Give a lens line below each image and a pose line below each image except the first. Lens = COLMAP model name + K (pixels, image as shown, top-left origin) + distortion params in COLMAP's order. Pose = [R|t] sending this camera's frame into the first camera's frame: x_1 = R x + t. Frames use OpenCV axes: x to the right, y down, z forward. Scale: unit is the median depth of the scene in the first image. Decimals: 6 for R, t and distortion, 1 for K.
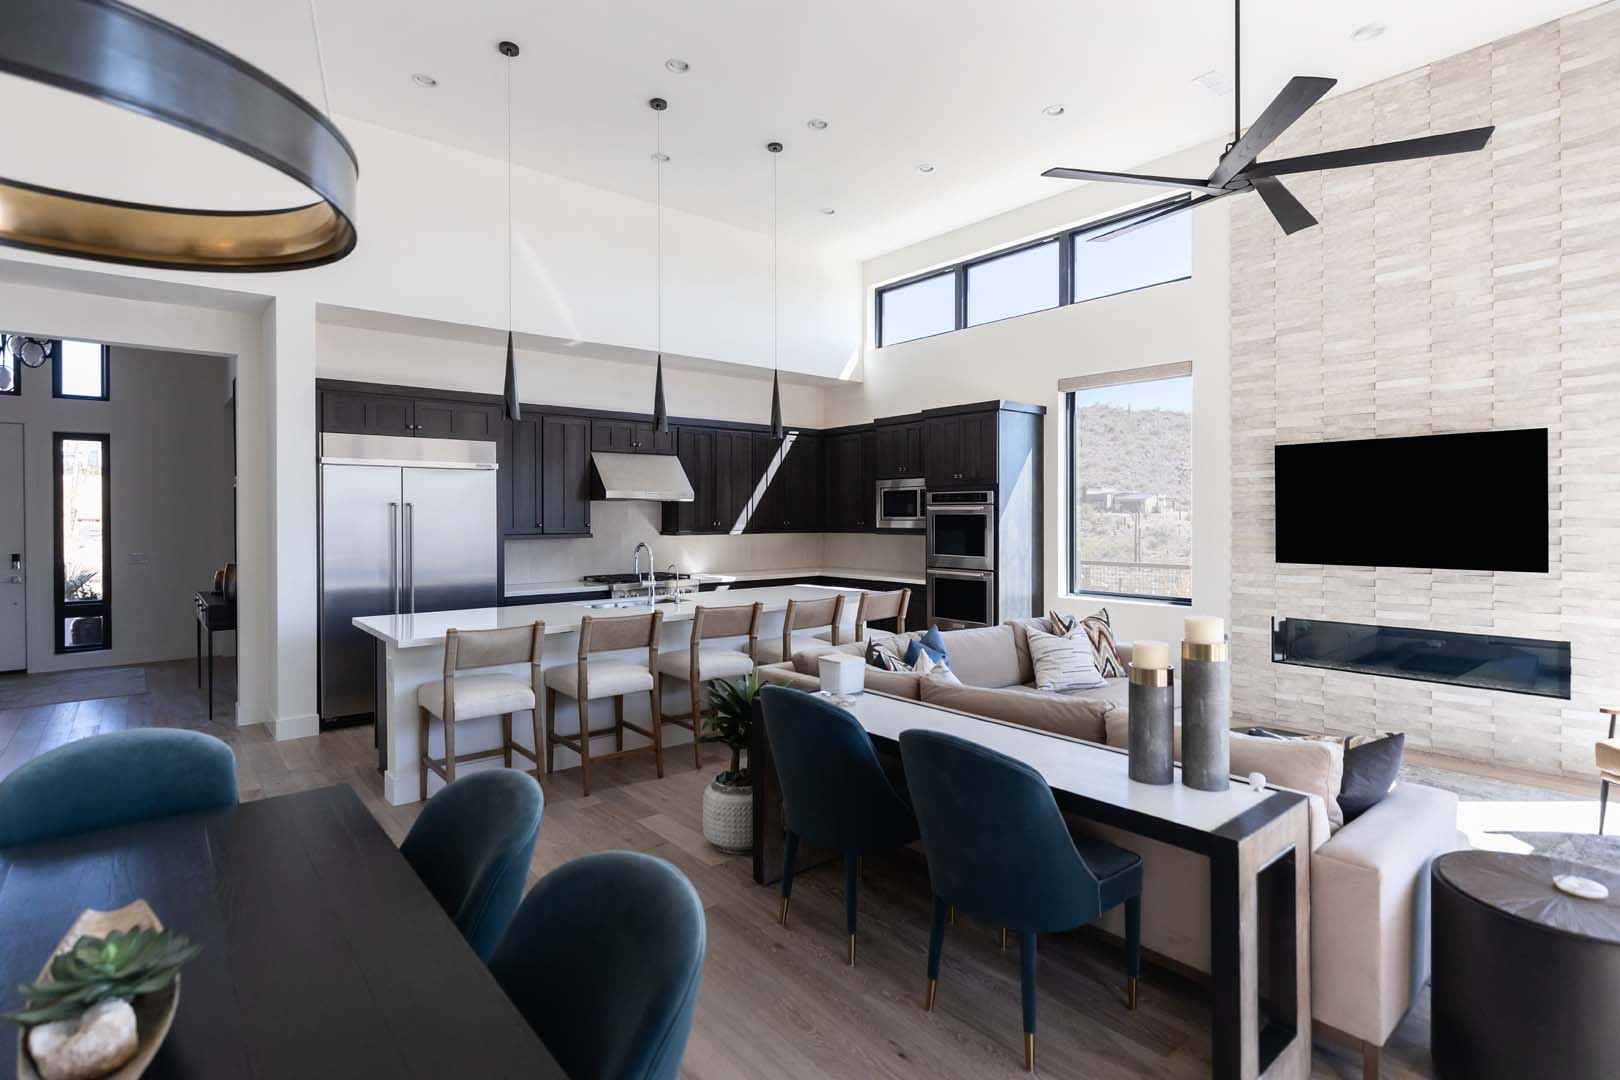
lens RADIAL K [[787.8, 0, 804.1], [0, 787.8, 523.9], [0, 0, 1]] dist [-0.005385, -0.000469]
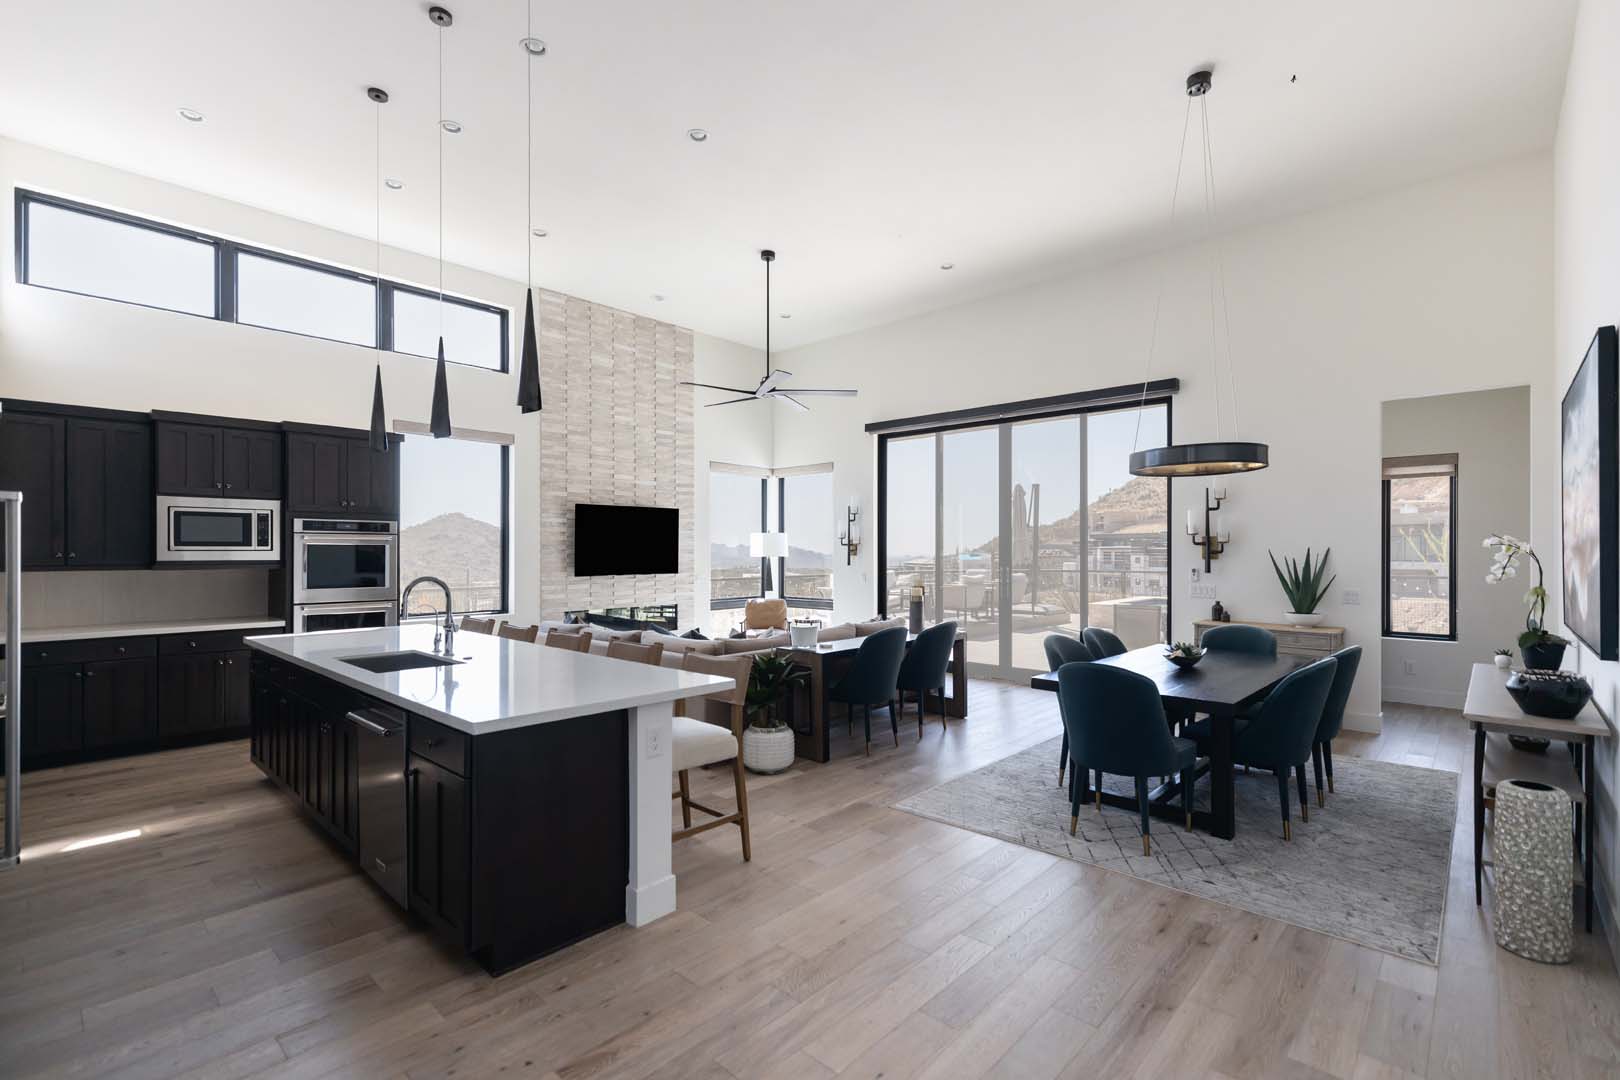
lens RADIAL K [[729.3, 0, 814.9], [0, 729.3, 551.3], [0, 0, 1]] dist [0.001131, 0.000558]
pose [[-0.120416, 0.003096, 0.992719, -1.115481], [0.009347, 0.999954, -0.001984, 0.005615], [-0.992679, 0.009040, -0.120440, 0.838438]]
